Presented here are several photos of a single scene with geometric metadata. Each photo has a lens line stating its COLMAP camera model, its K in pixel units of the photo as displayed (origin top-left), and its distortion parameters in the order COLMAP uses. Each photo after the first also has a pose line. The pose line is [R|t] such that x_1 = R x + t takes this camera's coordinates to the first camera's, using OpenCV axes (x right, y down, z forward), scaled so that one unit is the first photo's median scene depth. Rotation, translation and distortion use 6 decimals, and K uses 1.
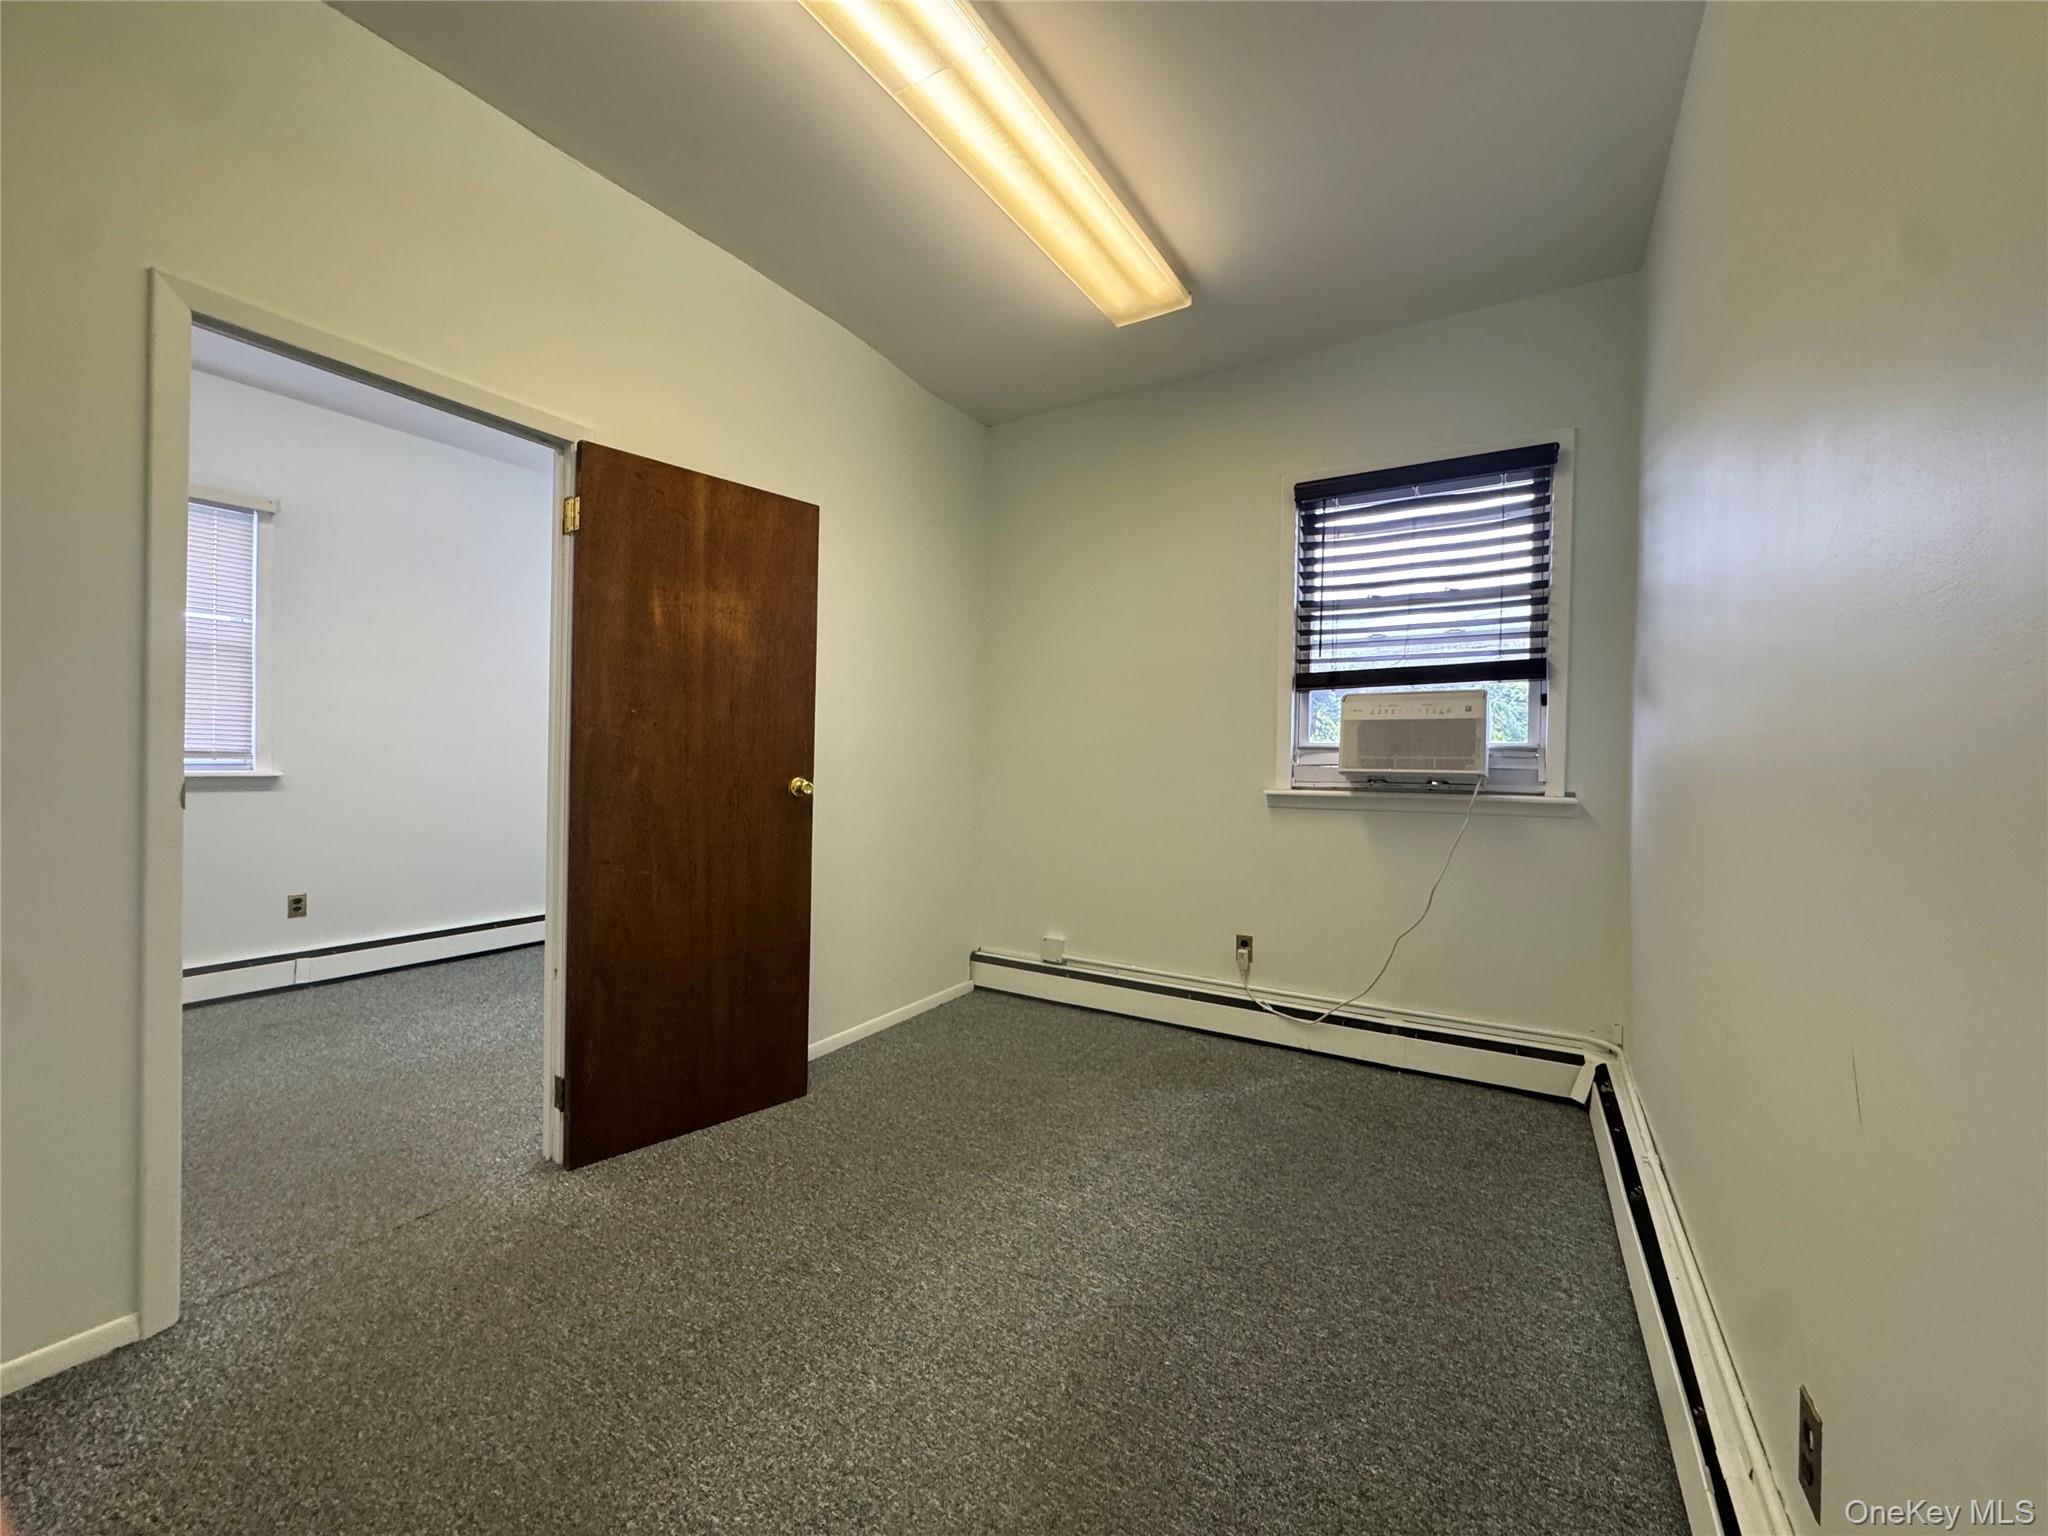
lens RADIAL K [[817.4, 0, 1025.9], [0, 817.4, 770.6], [0, 0, 1]] dist [-0.001317, -0.000152]
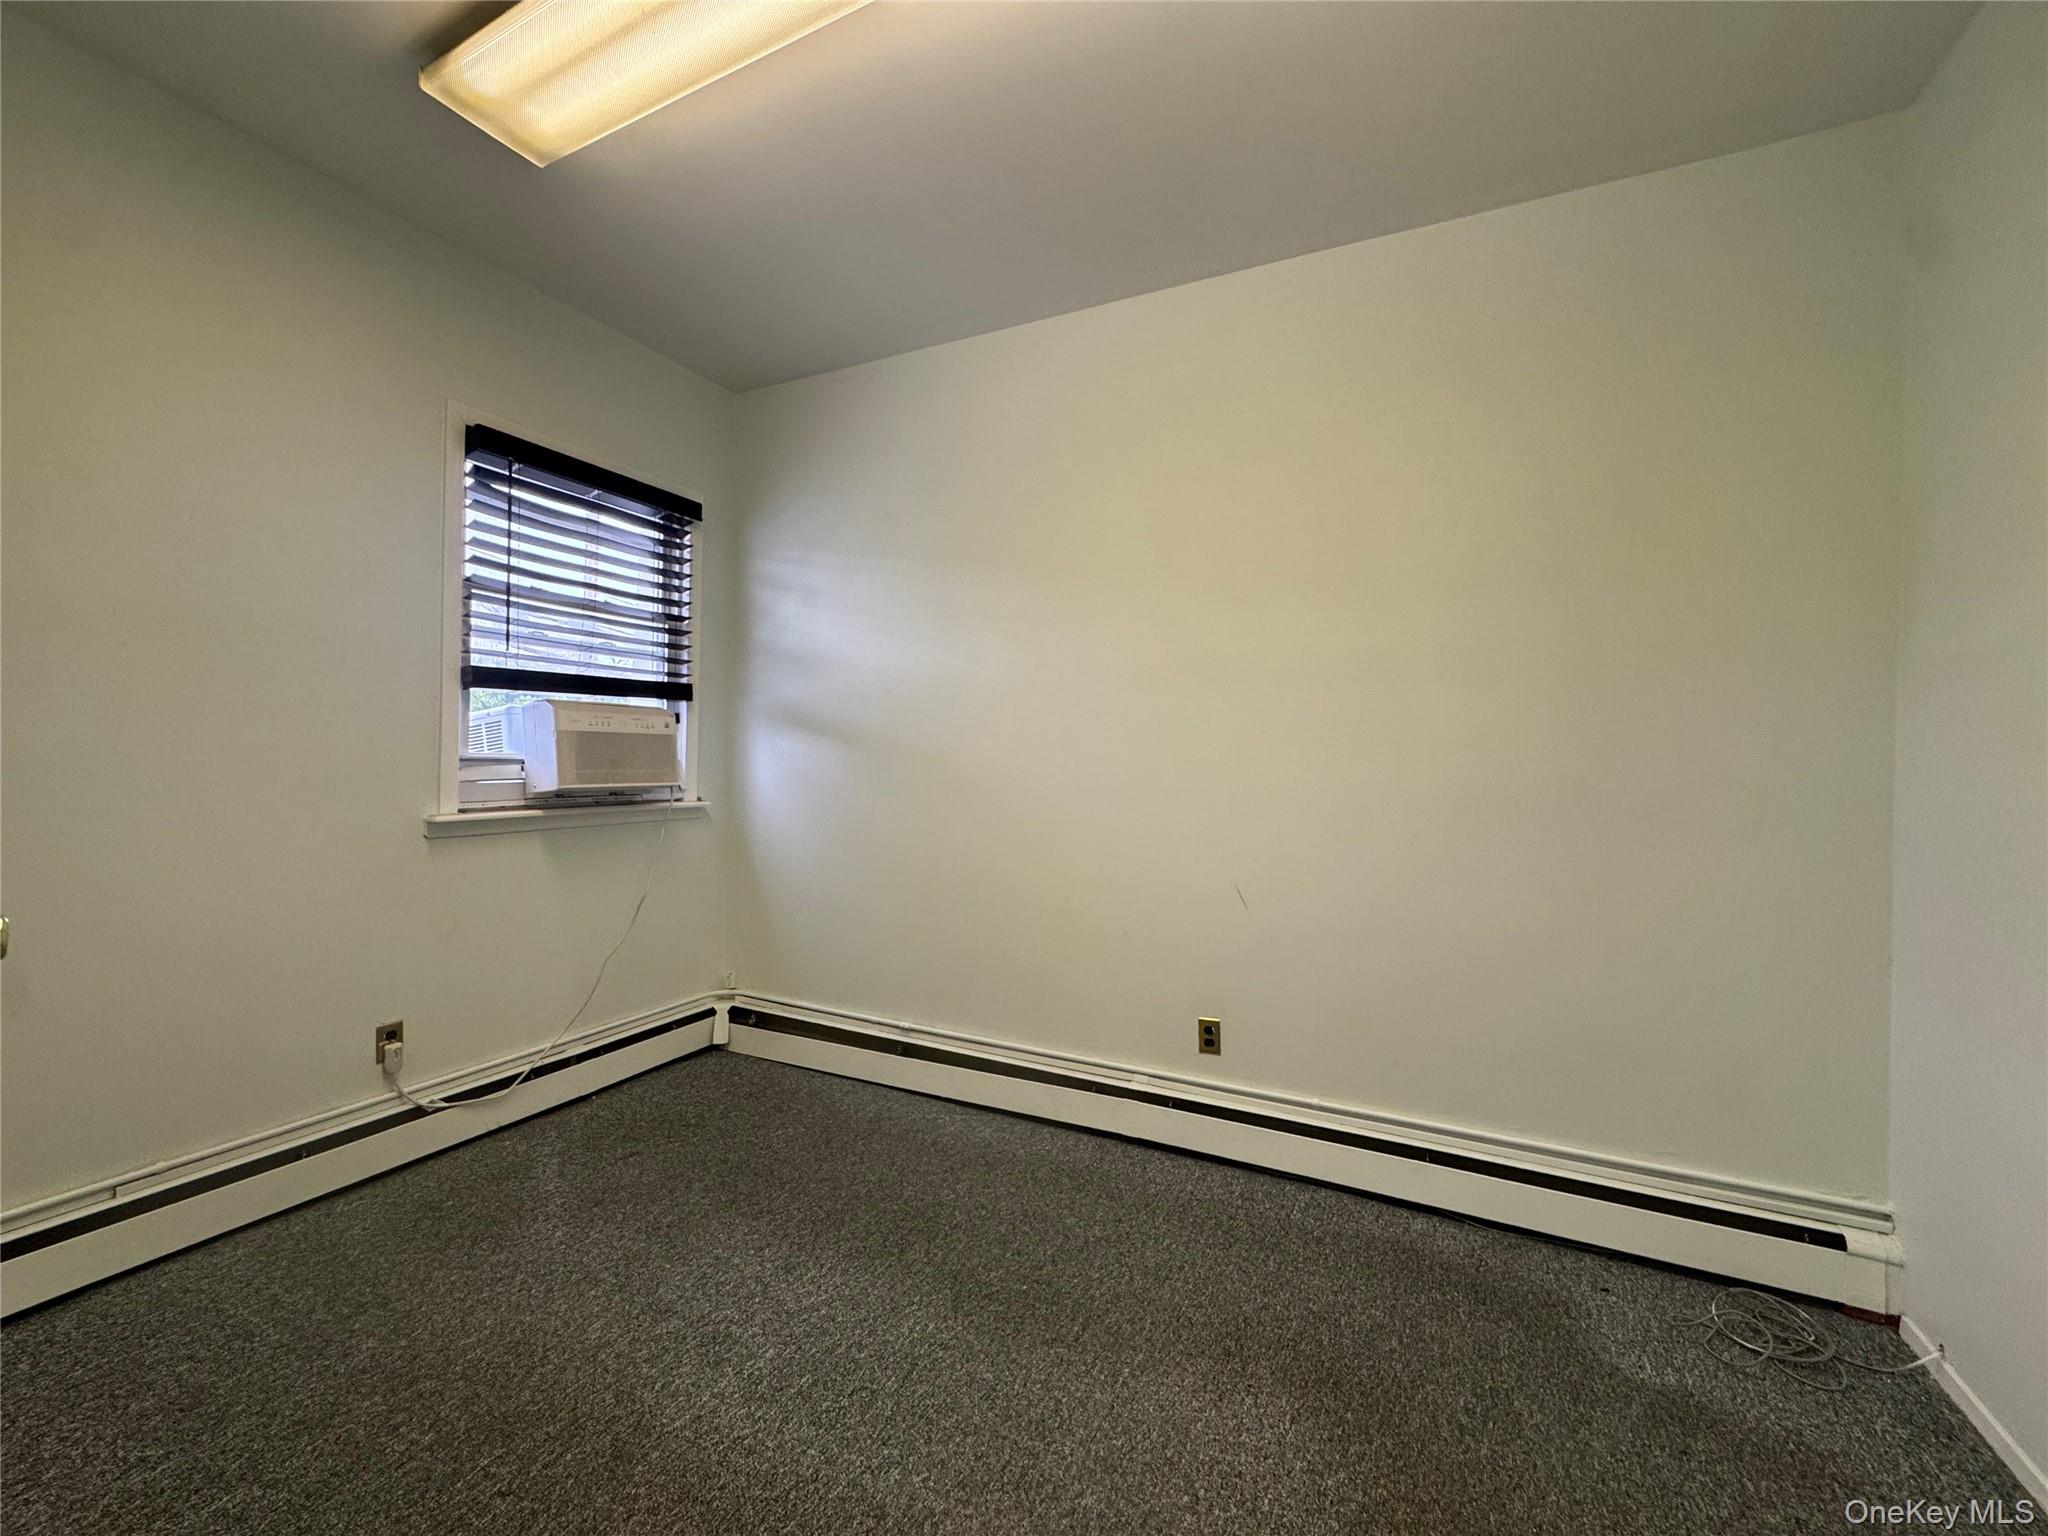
lens RADIAL K [[817.4, 0, 1025.9], [0, 817.4, 770.6], [0, 0, 1]] dist [-0.001317, -0.000152]
pose [[-0.083327, -0.029712, 0.996079, -0.547821], [-0.006329, 0.999551, 0.029286, -0.048450], [-0.996502, -0.003864, -0.083478, 0.587325]]
